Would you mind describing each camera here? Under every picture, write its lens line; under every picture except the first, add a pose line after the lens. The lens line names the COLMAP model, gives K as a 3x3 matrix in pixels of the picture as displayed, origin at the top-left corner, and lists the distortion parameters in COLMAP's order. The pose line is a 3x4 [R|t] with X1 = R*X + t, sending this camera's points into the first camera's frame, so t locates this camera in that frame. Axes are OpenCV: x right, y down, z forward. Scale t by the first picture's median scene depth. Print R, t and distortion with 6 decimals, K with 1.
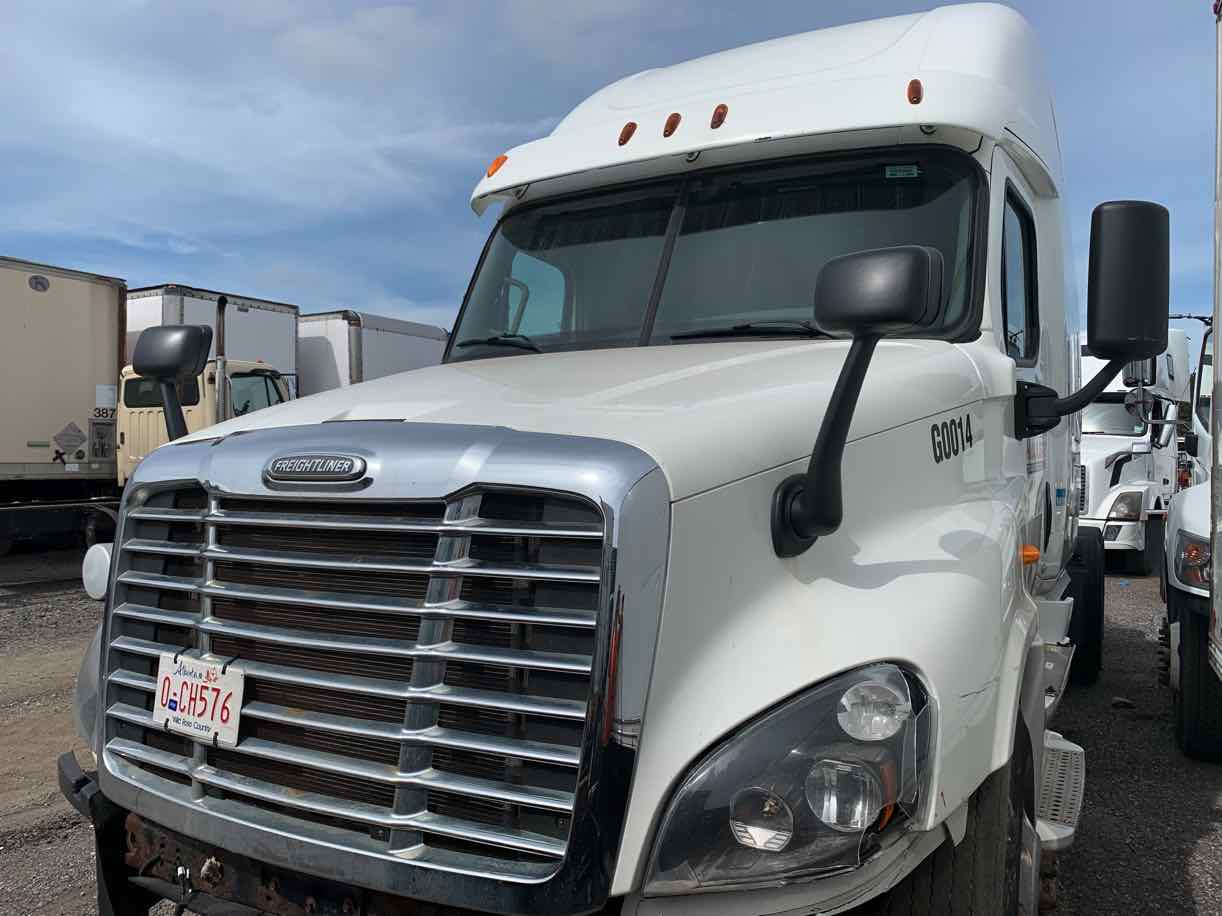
lens RADIAL K [[935.4, 0, 619.8], [0, 935.4, 445.3], [0, 0, 1]] dist [0.078238, -0.159104]
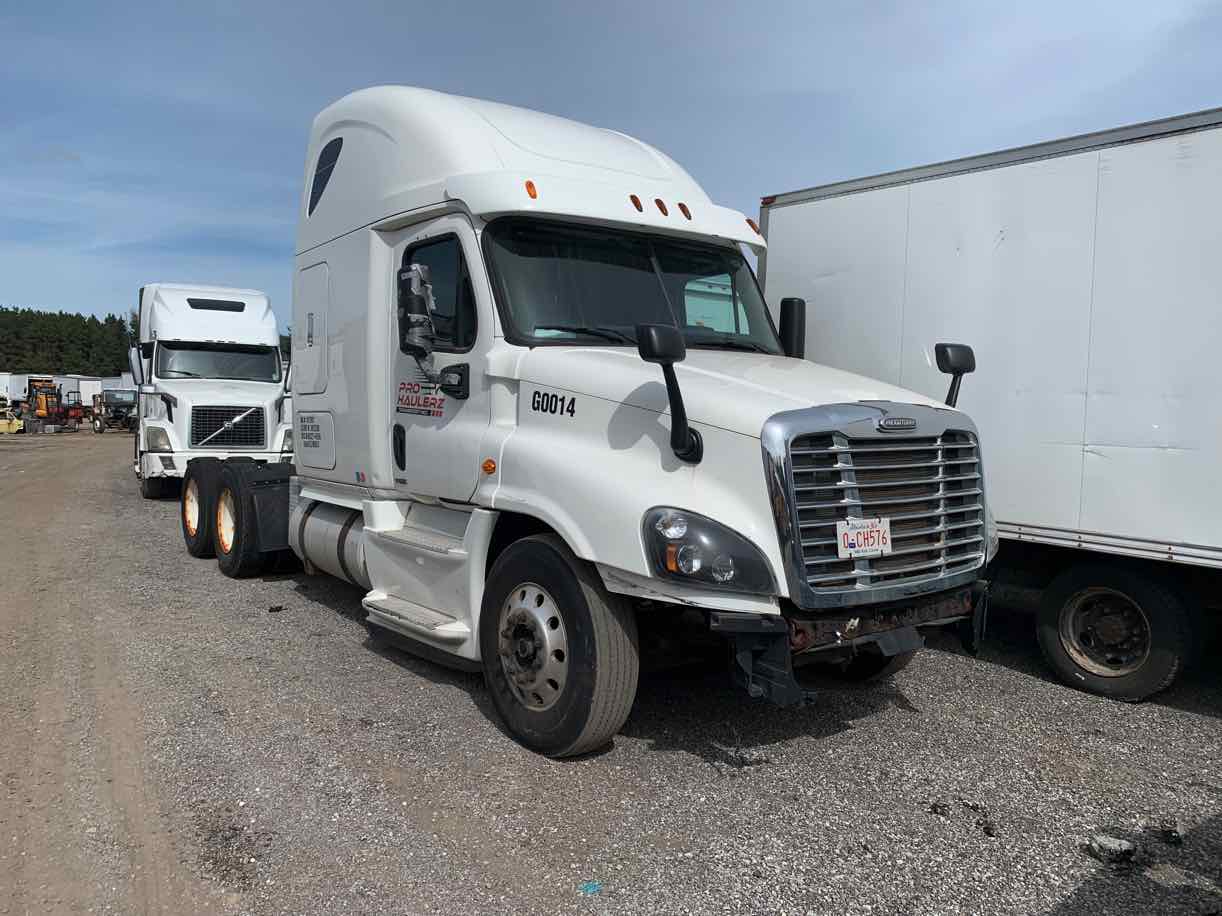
lens RADIAL K [[935.4, 0, 619.8], [0, 935.4, 445.3], [0, 0, 1]] dist [0.078238, -0.159104]
pose [[0.418292, -0.043615, 0.907265, -2.461693], [-0.017800, 0.998261, 0.056196, -0.035127], [-0.908138, -0.039655, 0.416788, 0.637197]]
